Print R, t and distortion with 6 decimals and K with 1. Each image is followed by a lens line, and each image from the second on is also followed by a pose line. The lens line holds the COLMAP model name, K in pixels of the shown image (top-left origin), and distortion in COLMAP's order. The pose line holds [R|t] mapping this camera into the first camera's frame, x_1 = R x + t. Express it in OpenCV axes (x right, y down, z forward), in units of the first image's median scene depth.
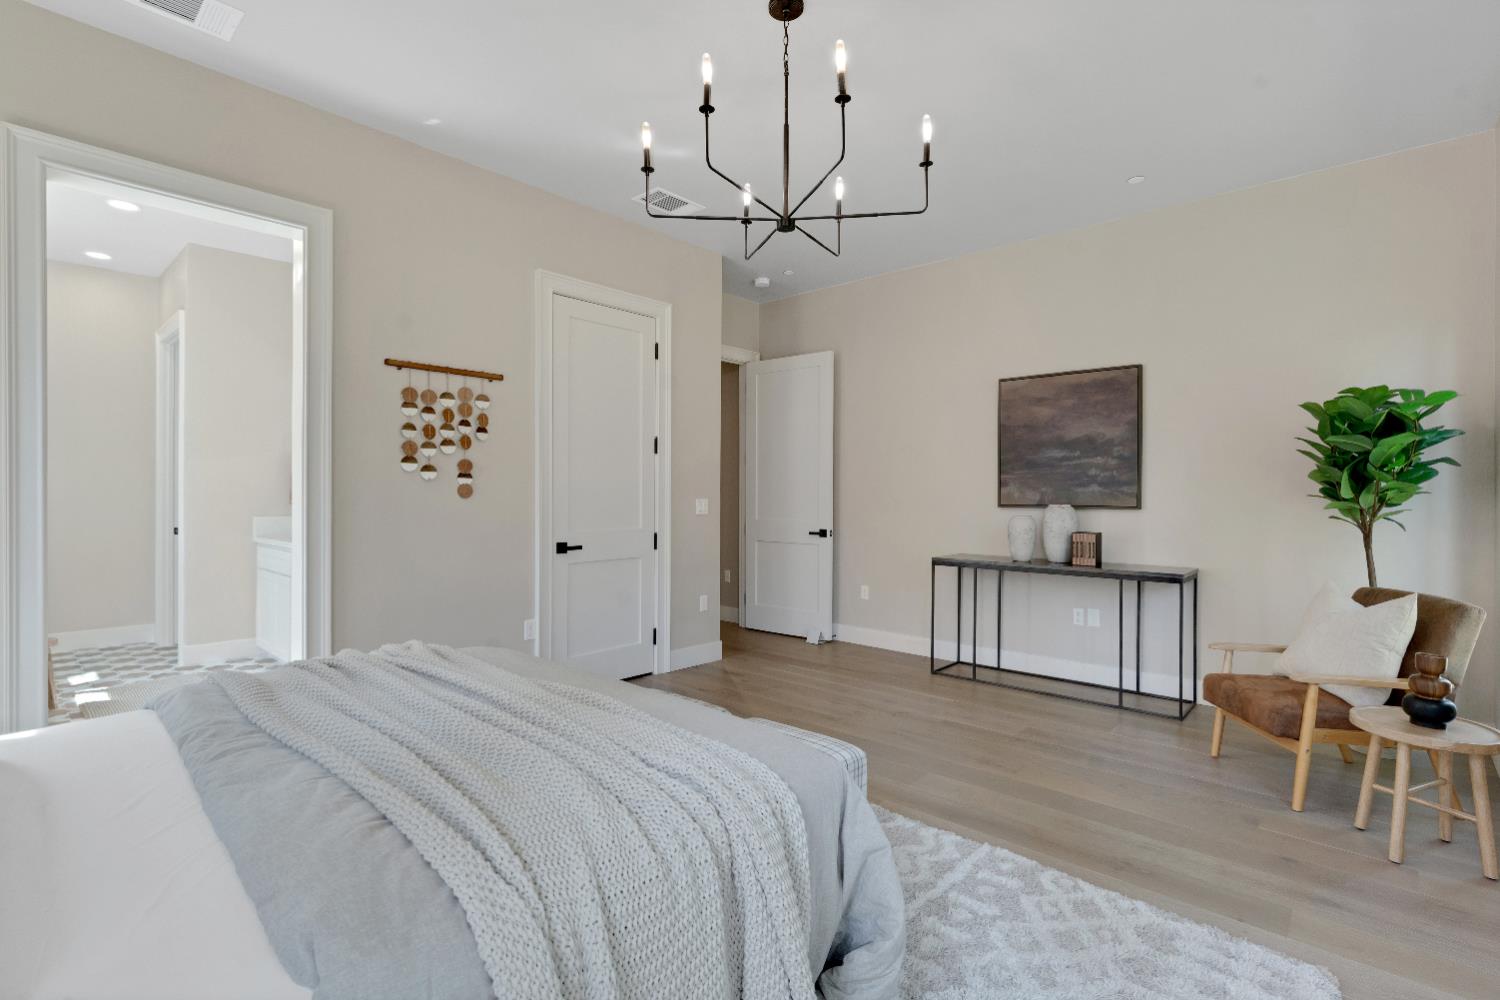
lens RADIAL K [[712.8, 0, 750.0], [0, 712.8, 500.0], [0, 0, 1]] dist [-0.001311, 0.000073]
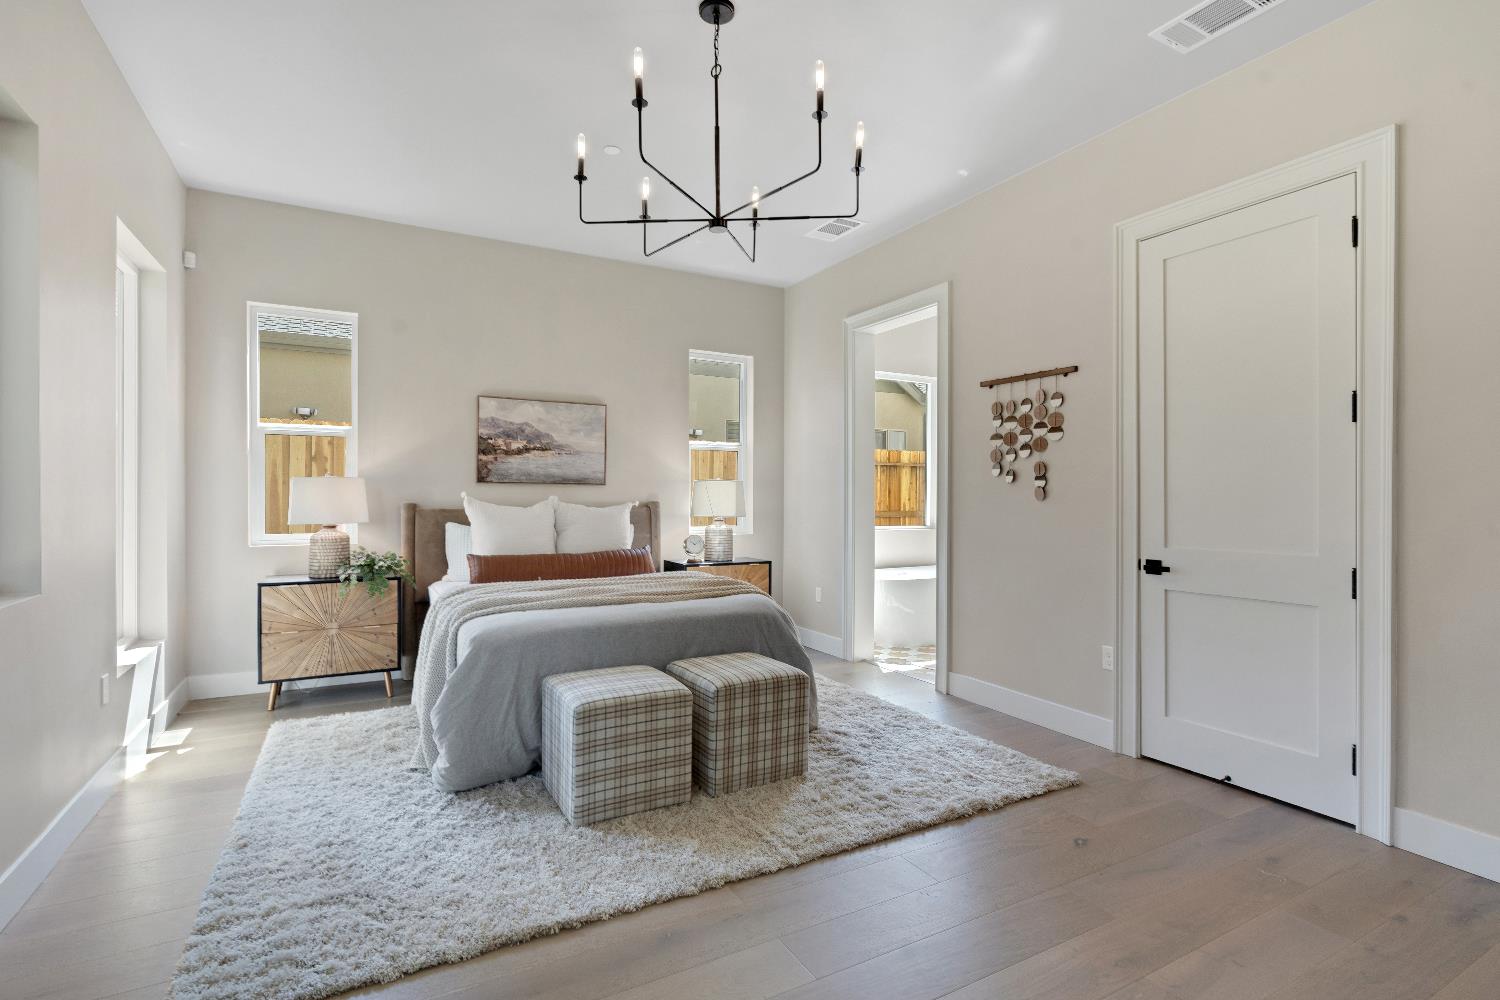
lens RADIAL K [[712.8, 0, 750.0], [0, 712.8, 500.0], [0, 0, 1]] dist [-0.001311, 0.000073]
pose [[-0.319840, 0.001234, -0.947471, 0.684934], [-0.012416, 0.999908, 0.005494, -0.004178], [0.947390, 0.013521, -0.319795, 0.951884]]
